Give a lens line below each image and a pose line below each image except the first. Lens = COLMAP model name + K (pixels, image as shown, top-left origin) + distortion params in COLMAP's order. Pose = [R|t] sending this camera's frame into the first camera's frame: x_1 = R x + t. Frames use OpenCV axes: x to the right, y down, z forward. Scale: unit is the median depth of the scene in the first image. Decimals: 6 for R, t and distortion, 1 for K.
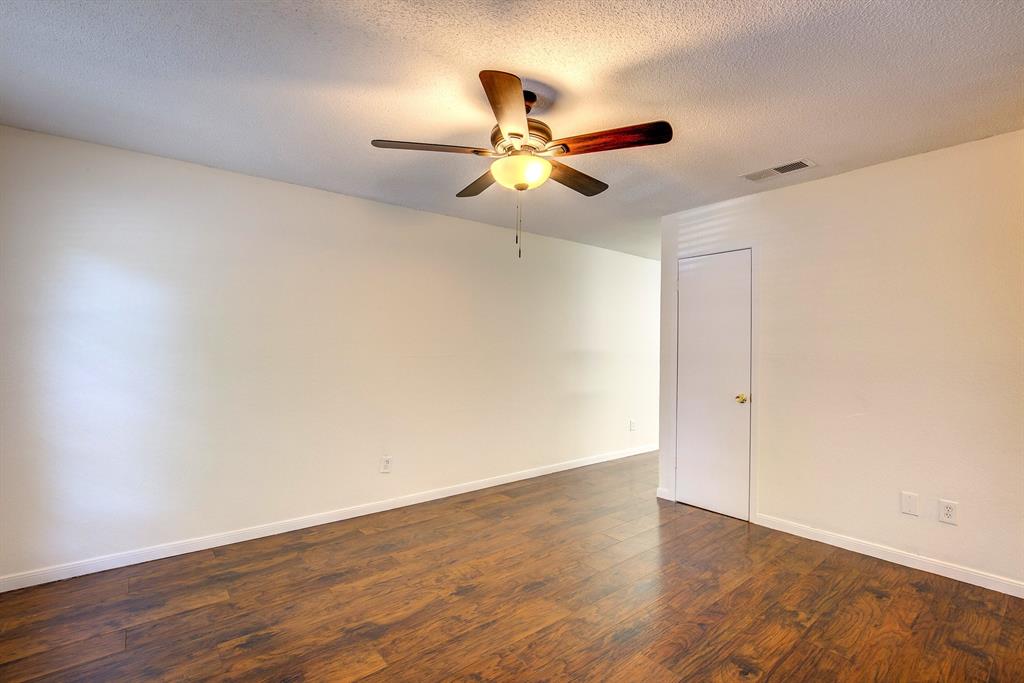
lens RADIAL K [[485.4, 0, 512.0], [0, 485.4, 341.5], [0, 0, 1]] dist [-0.038383, 0.008311]
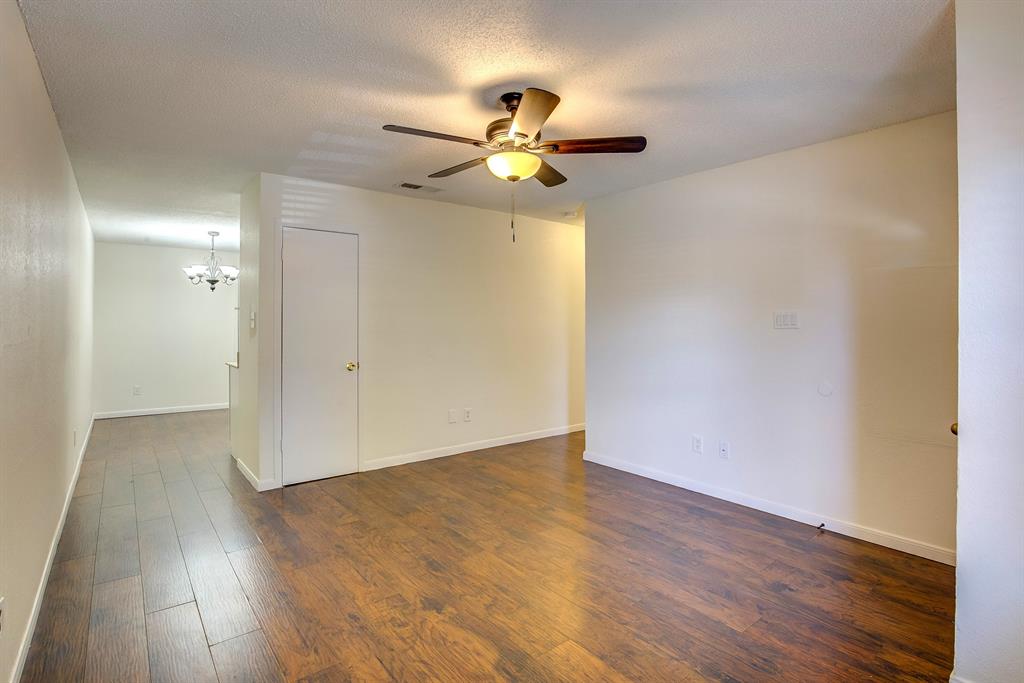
lens RADIAL K [[530.9, 0, 512.7], [0, 530.9, 321.6], [0, 0, 1]] dist [-0.001259, 0.010045]
pose [[-0.030322, -0.002182, 0.999538, -1.013234], [-0.012650, 0.999918, 0.001799, 0.008980], [-0.999460, -0.012590, -0.030347, 0.861810]]
